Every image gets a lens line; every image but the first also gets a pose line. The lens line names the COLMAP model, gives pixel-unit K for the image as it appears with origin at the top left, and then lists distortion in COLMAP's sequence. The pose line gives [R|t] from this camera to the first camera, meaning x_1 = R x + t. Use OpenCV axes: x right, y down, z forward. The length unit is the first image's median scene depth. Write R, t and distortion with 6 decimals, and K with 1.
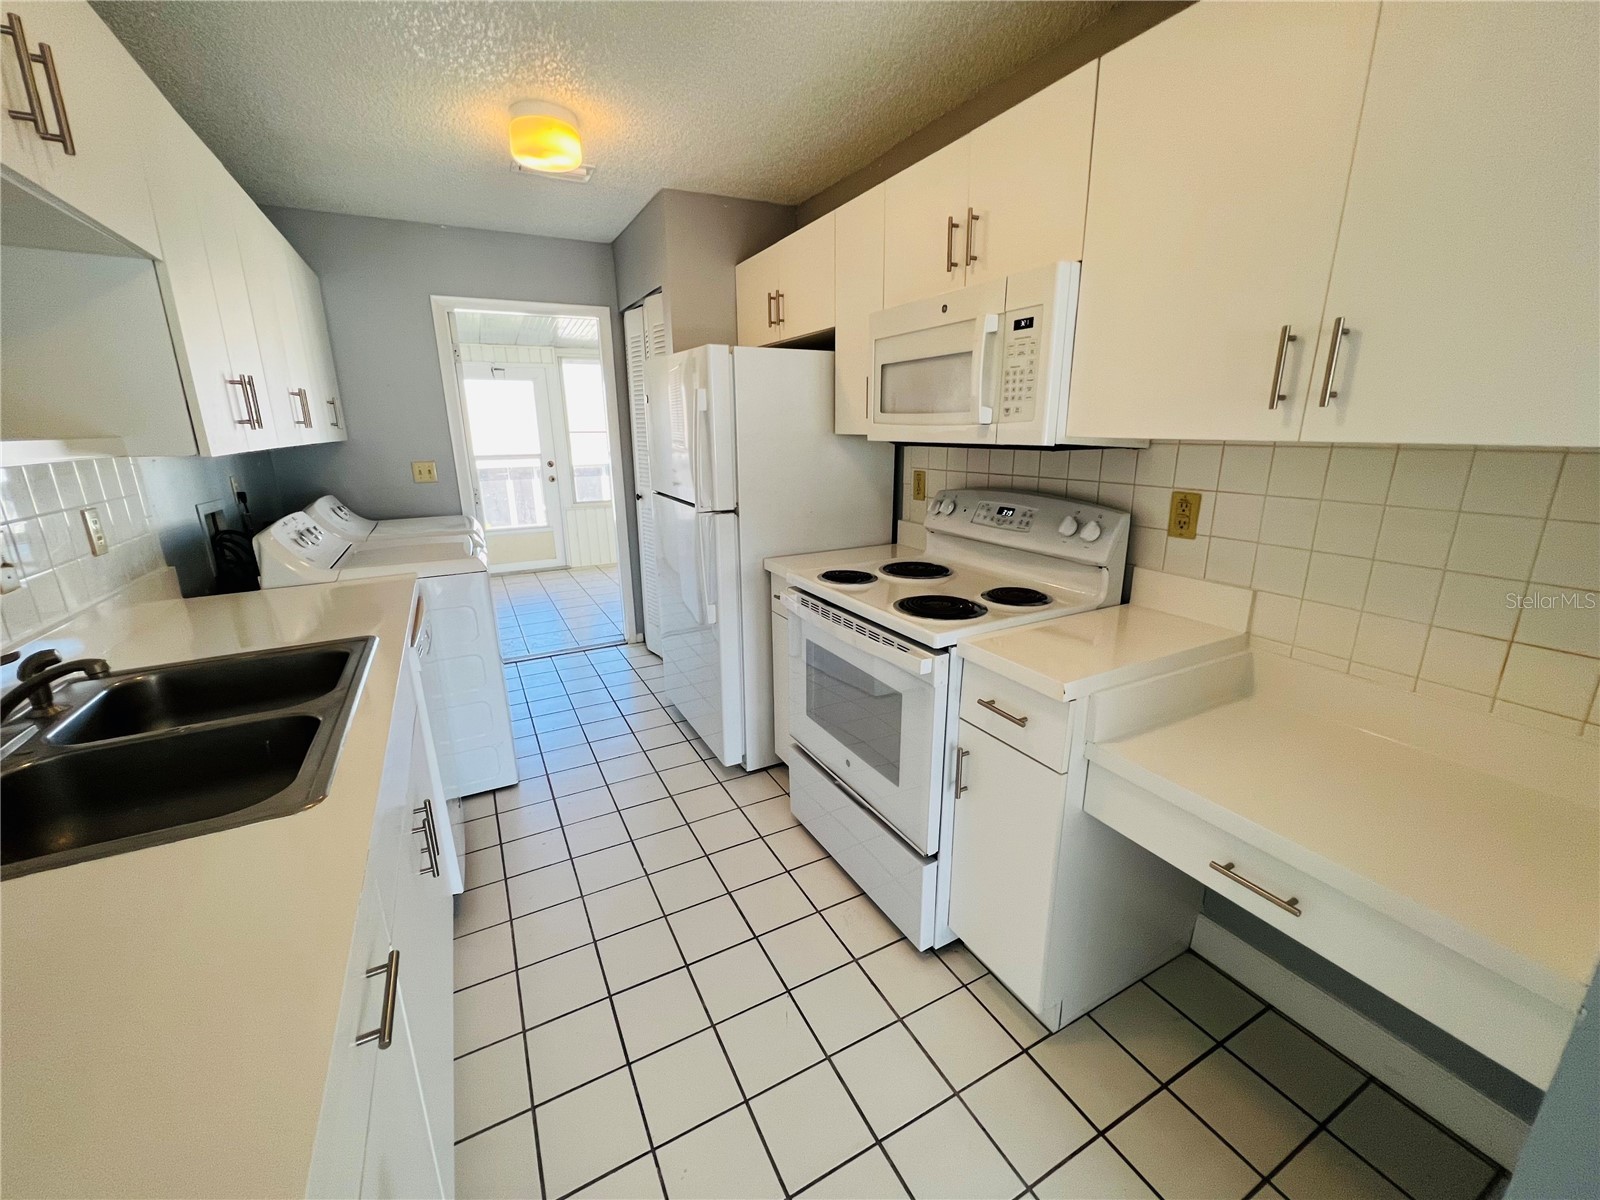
lens RADIAL K [[641.0, 0, 802.7], [0, 641.0, 597.1], [0, 0, 1]] dist [0.001311, 0.000247]
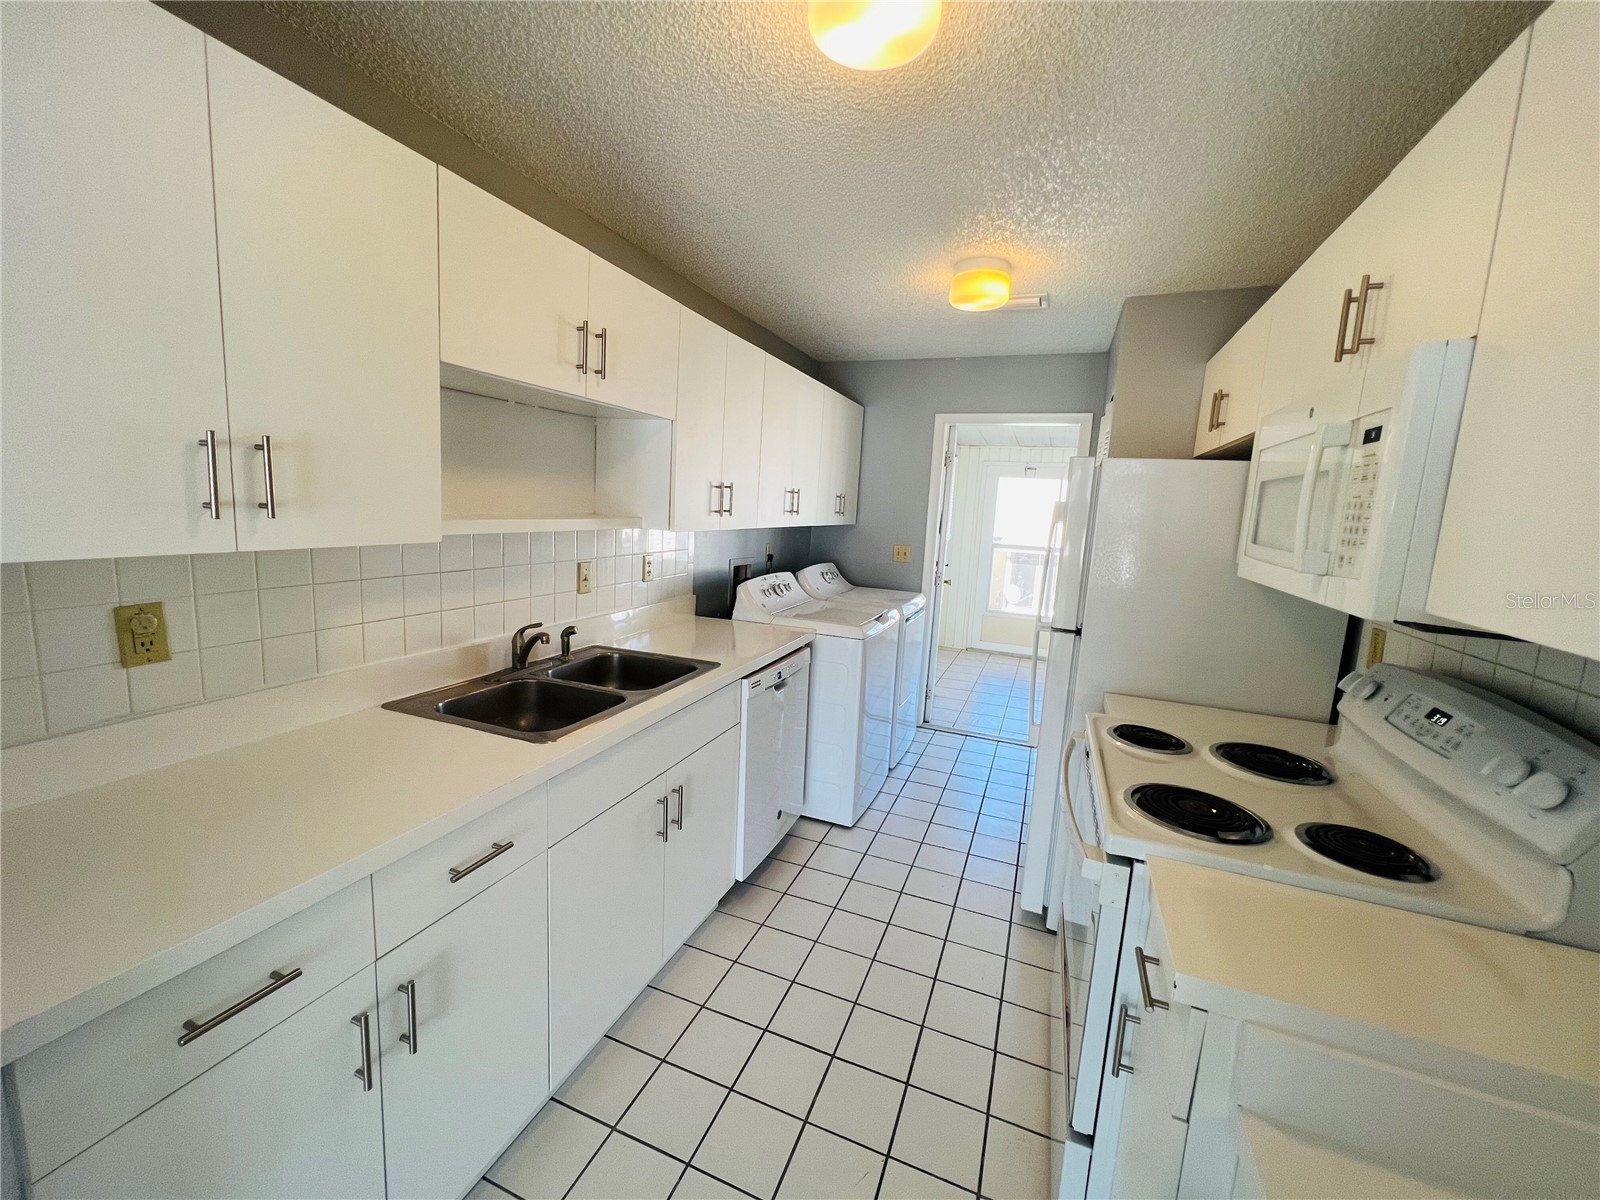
lens RADIAL K [[641.0, 0, 801.2], [0, 641.0, 597.6], [0, 0, 1]] dist [0.001311, 0.000247]
pose [[0.643516, 0.156617, -0.749238, 0.342465], [-0.254789, 0.966852, -0.016730, -0.073087], [0.721782, 0.201664, 0.662089, 0.121302]]
